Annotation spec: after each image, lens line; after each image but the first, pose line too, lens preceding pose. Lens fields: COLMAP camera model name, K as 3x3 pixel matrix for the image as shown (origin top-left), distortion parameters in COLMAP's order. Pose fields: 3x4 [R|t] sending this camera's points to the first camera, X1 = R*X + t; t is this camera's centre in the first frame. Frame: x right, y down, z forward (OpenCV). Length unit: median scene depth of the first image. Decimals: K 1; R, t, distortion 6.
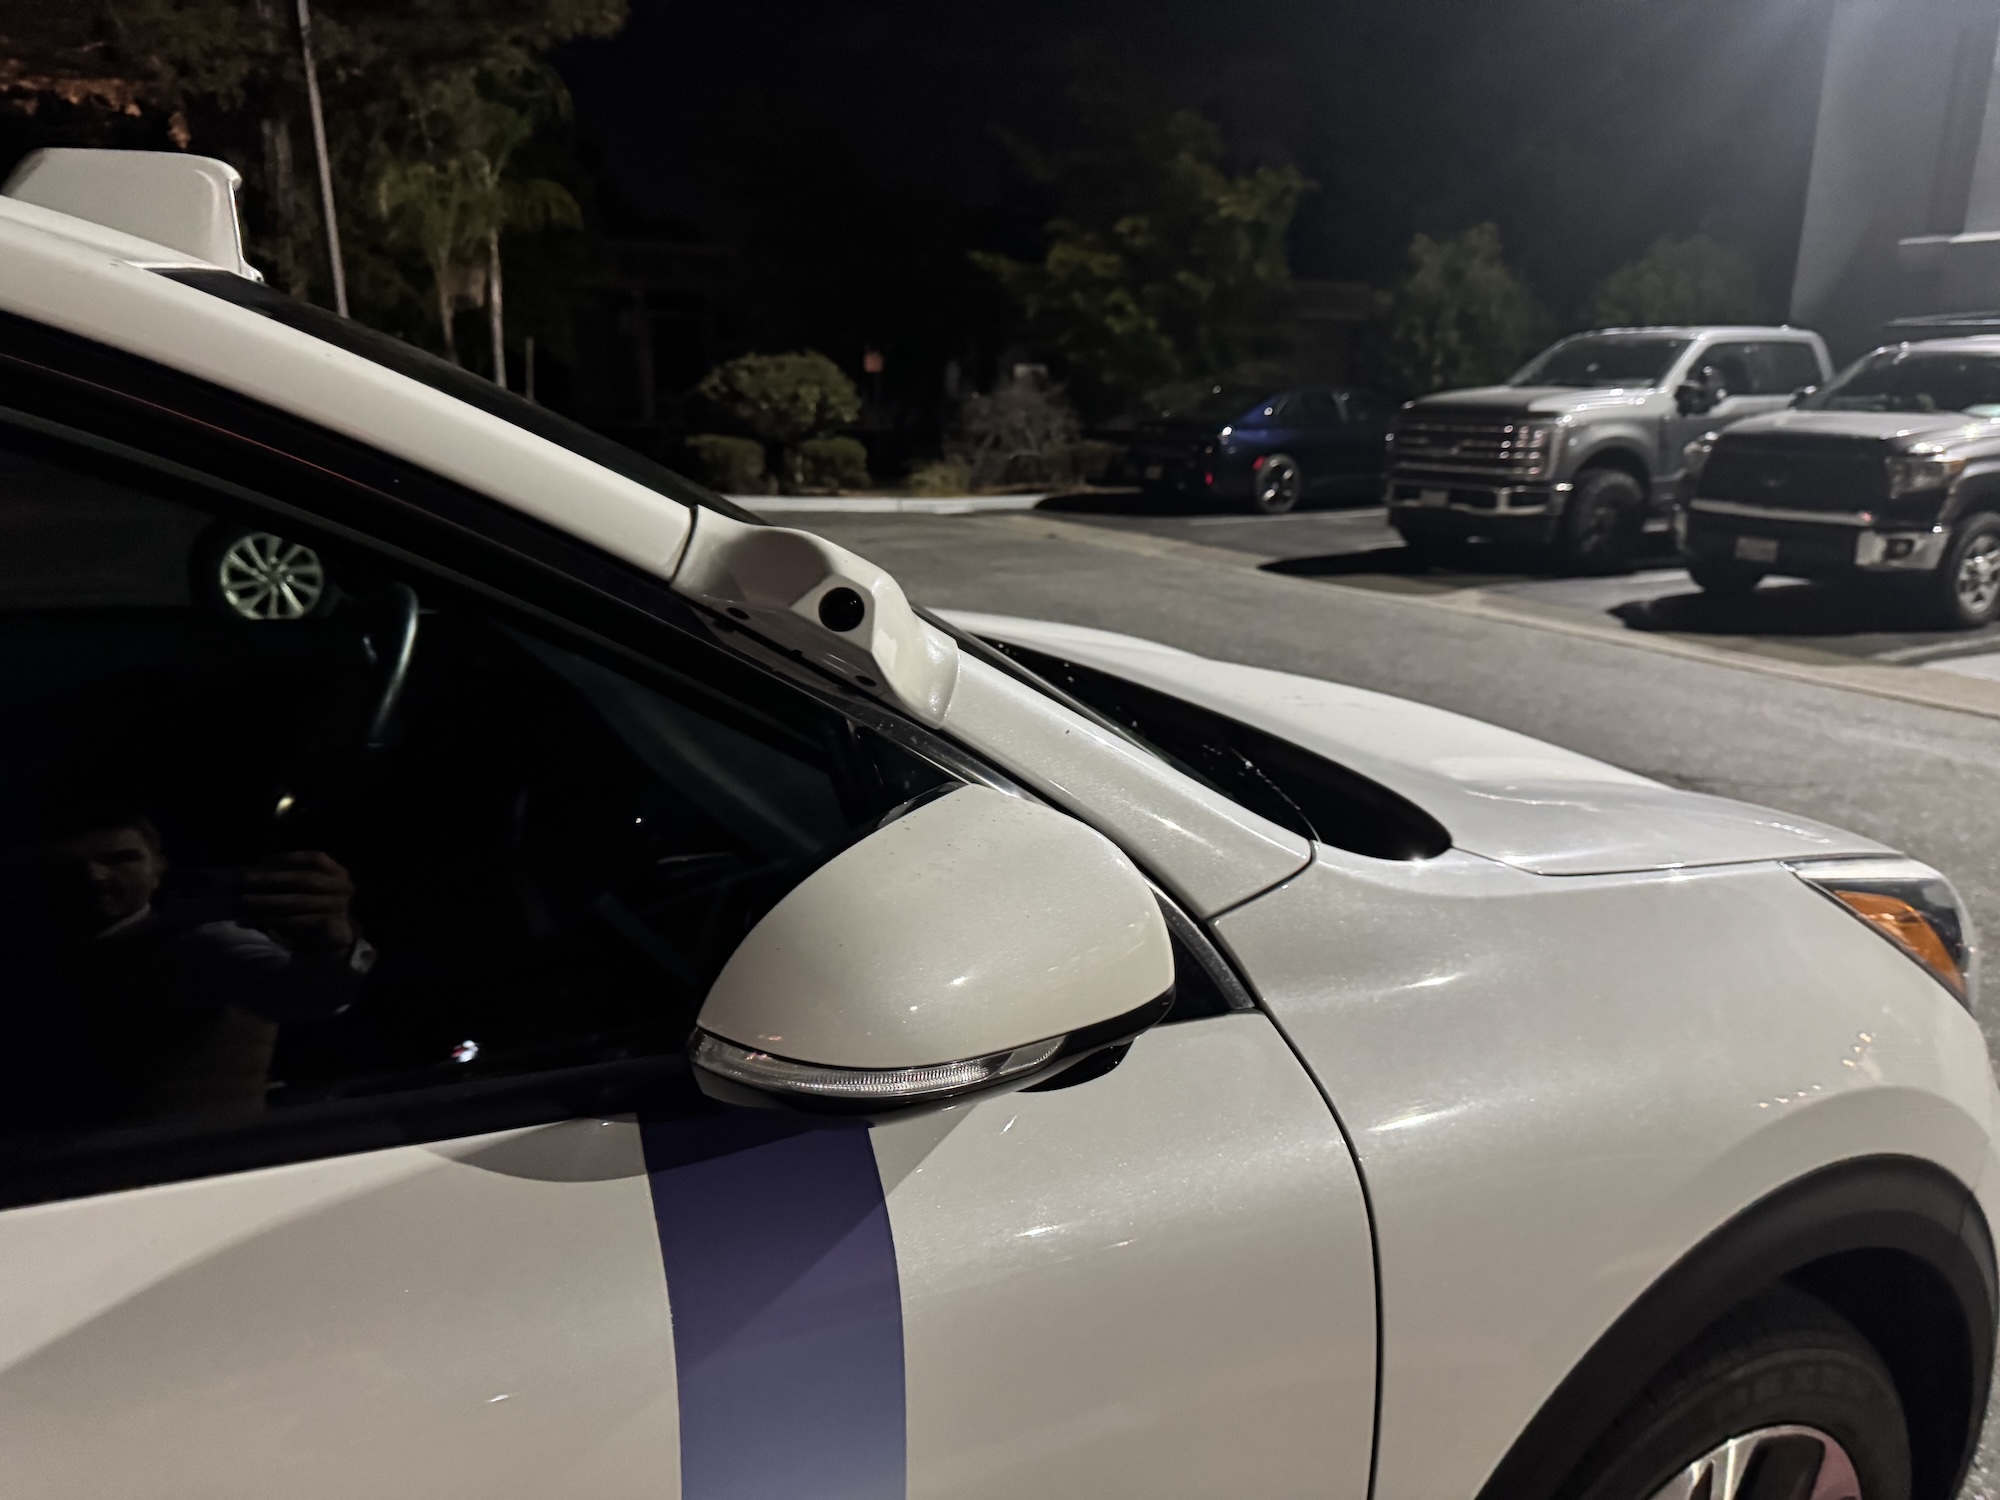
lens RADIAL K [[1424.6, 0, 998.1], [0, 1424.6, 771.4], [0, 0, 1]] dist [0.031133, -0.038875]
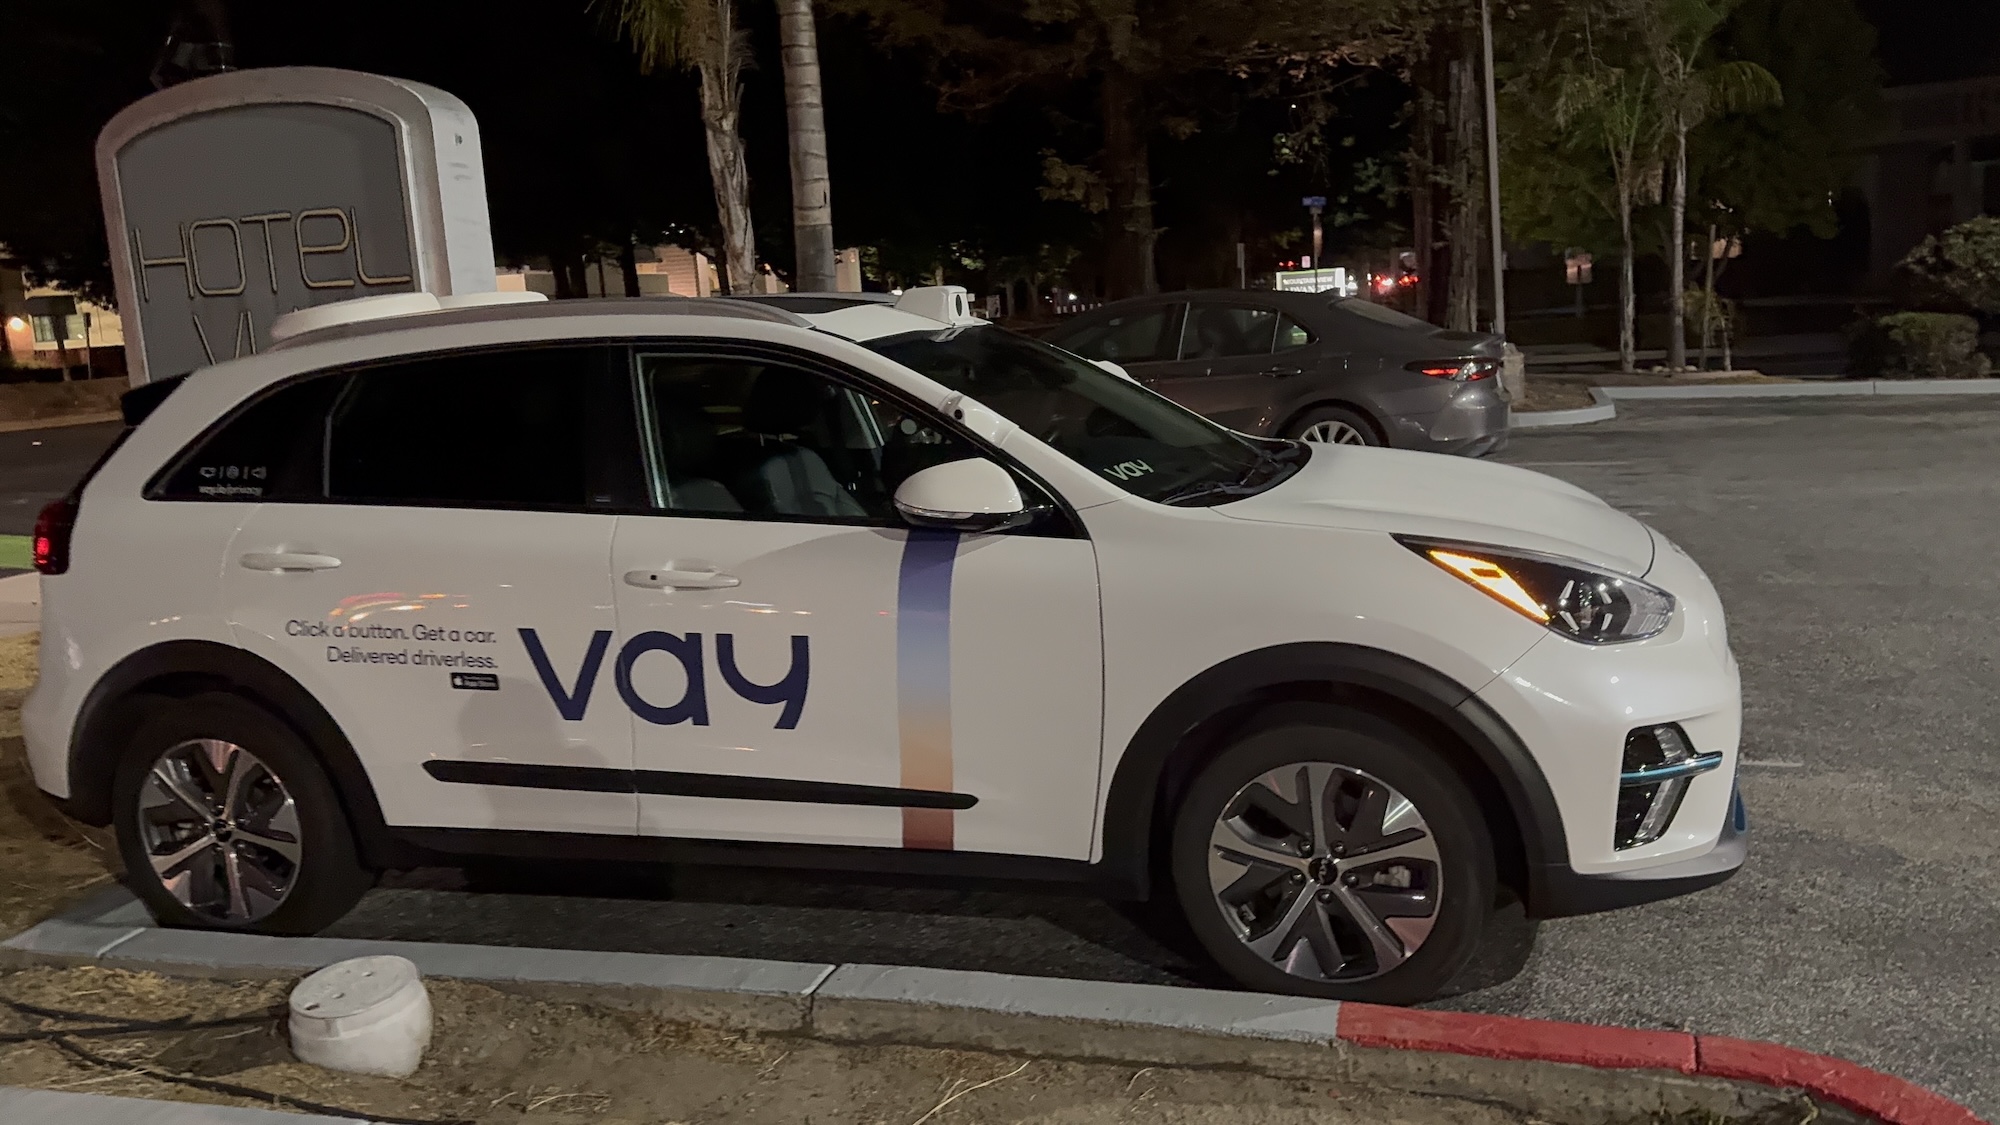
lens RADIAL K [[1654.3, 0, 1009.5], [0, 1654.3, 587.5], [0, 0, 1]] dist [0.106677, -0.173803]
pose [[0.702764, 0.062167, -0.708702, 0.195498], [-0.113954, 0.993149, -0.025880, 0.028151], [0.702237, 0.098947, 0.705033, -0.127300]]
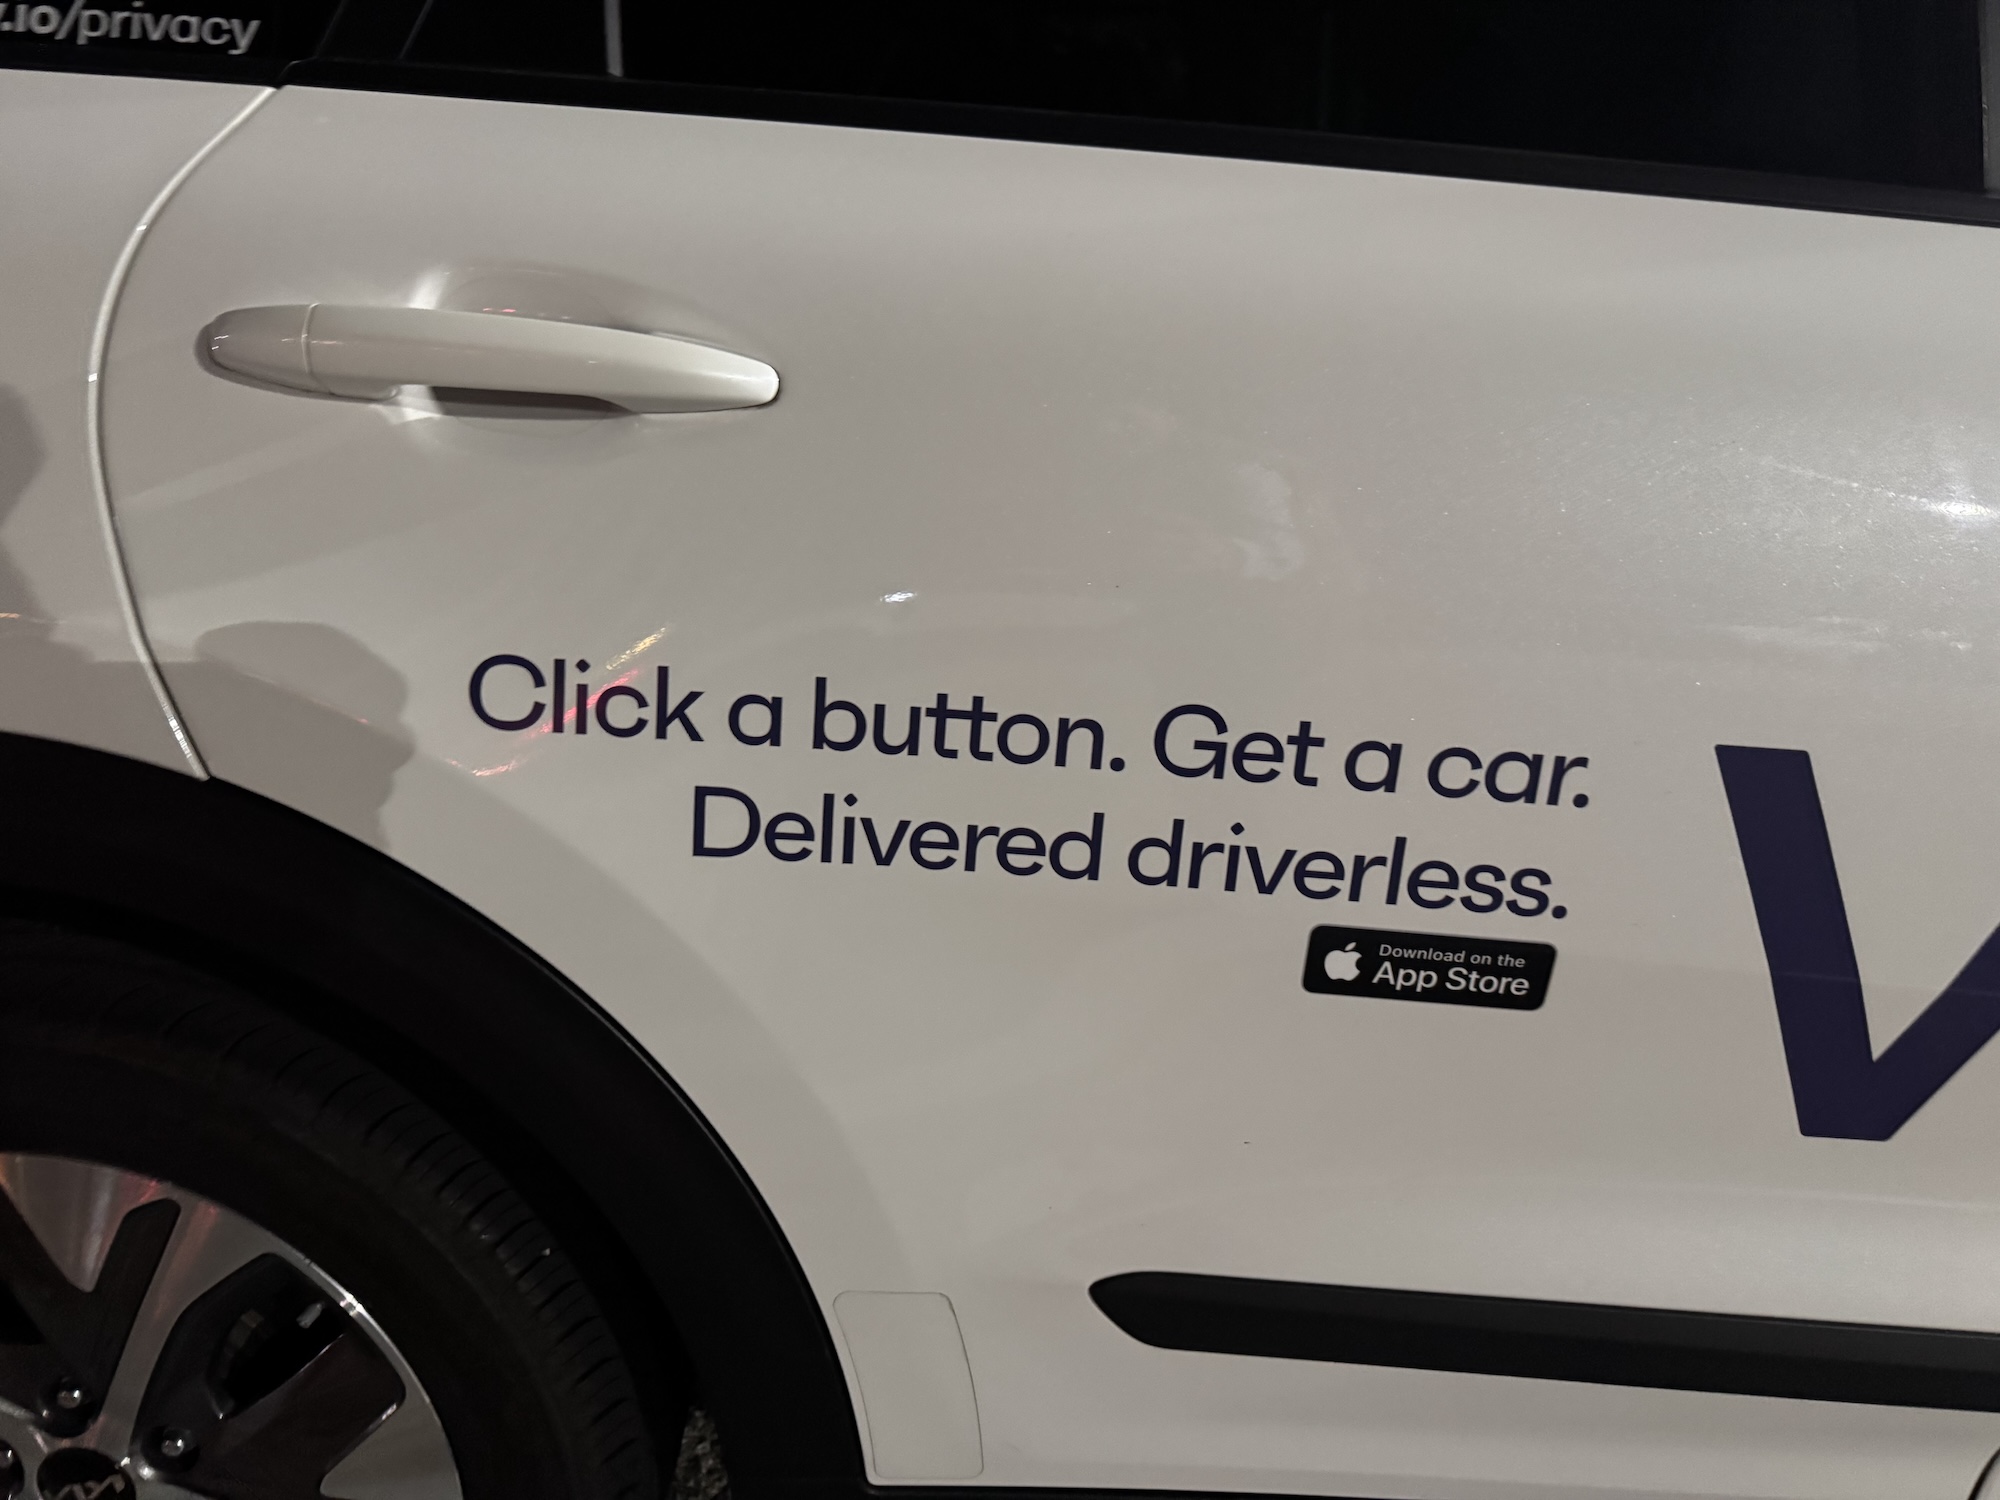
lens RADIAL K [[1424.6, 0, 995.3], [0, 1424.6, 775.8], [0, 0, 1]] dist [0.031133, -0.038875]
pose [[0.857797, 0.168489, -0.485588, -0.070300], [-0.152794, 0.985626, 0.072080, 0.038907], [0.490753, 0.012365, 0.871211, -0.040536]]
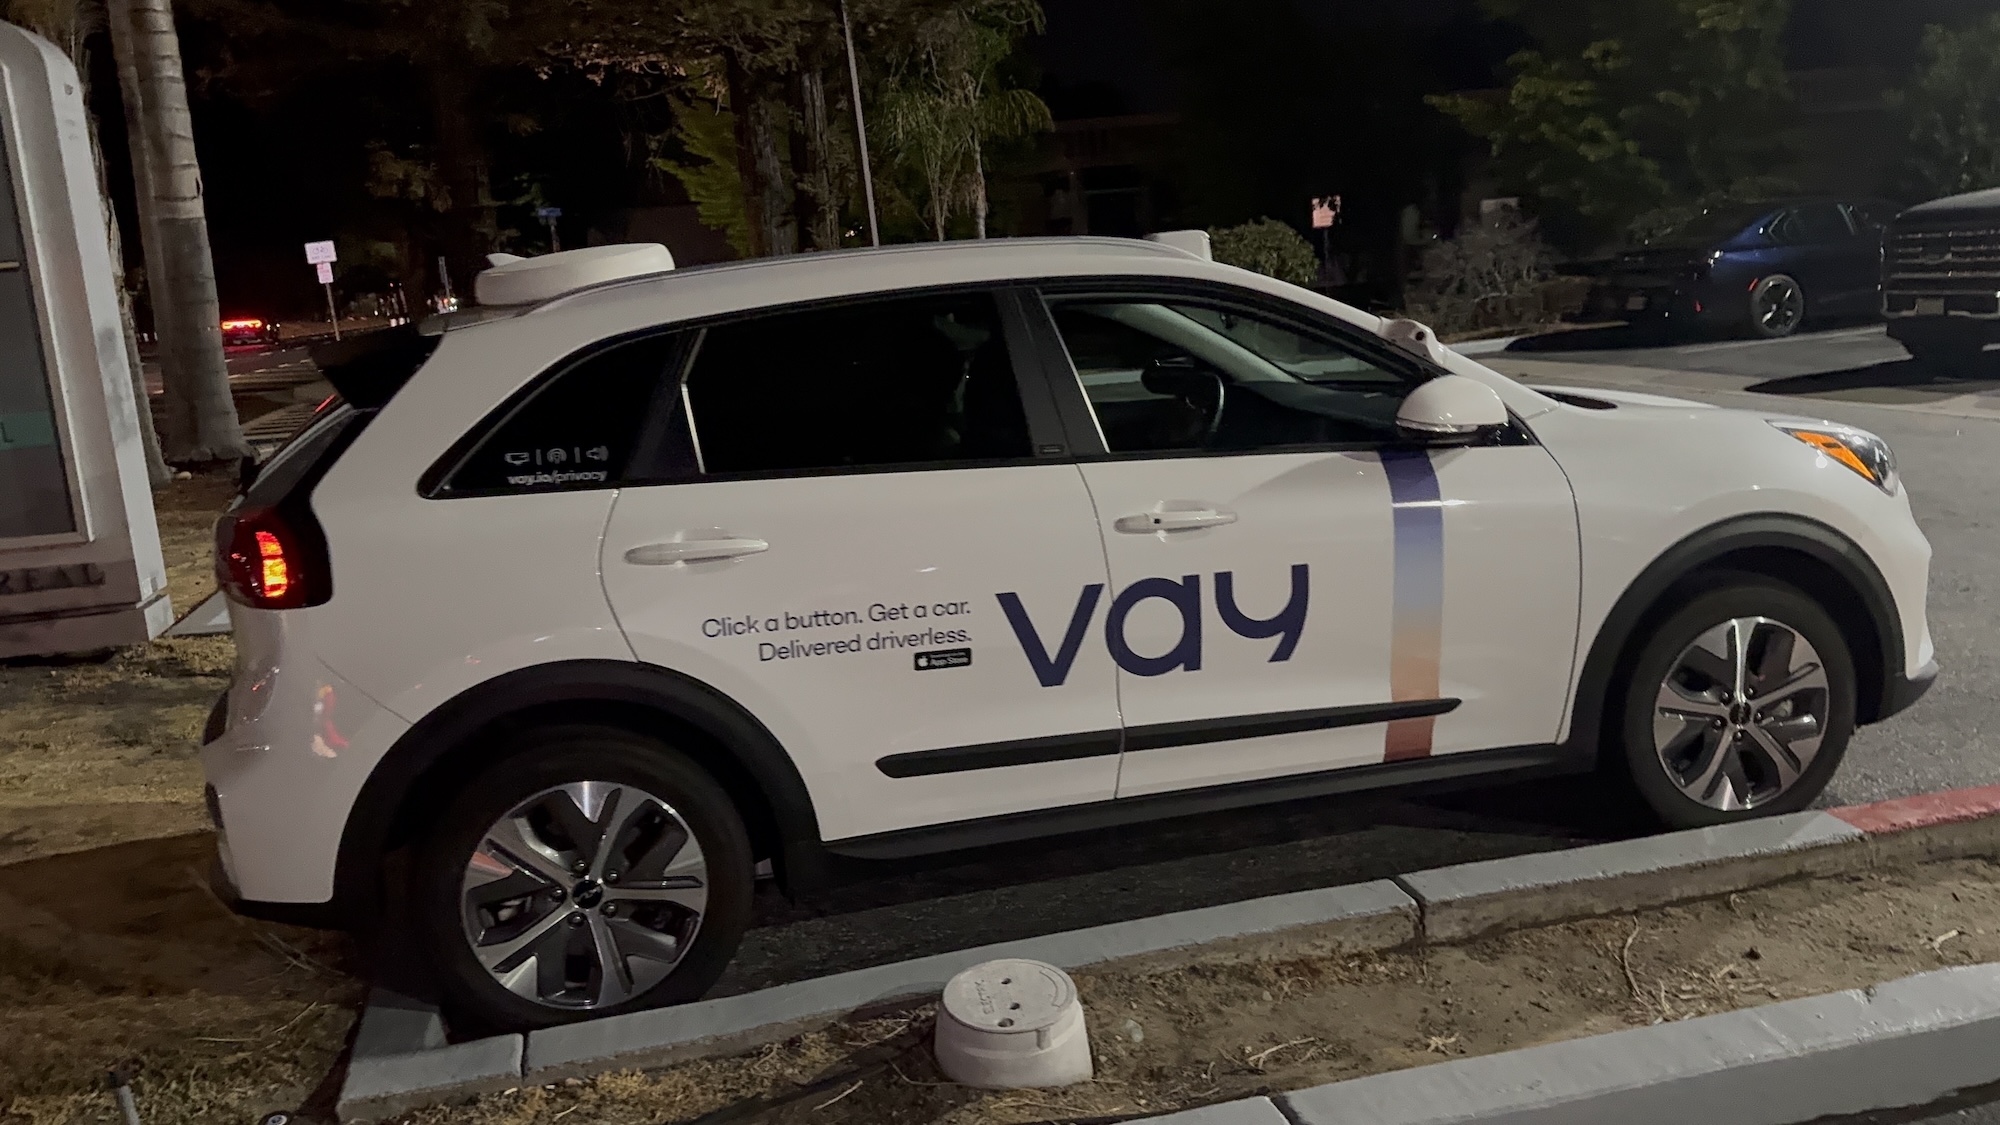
lens RADIAL K [[1654.3, 0, 1017.9], [0, 1654.3, 568.7], [0, 0, 1]] dist [0.106677, -0.173803]
pose [[0.963389, -0.041978, -0.264800, 0.001185], [0.023182, 0.997010, -0.073713, 0.053341], [0.267103, 0.064876, 0.961482, -0.237314]]
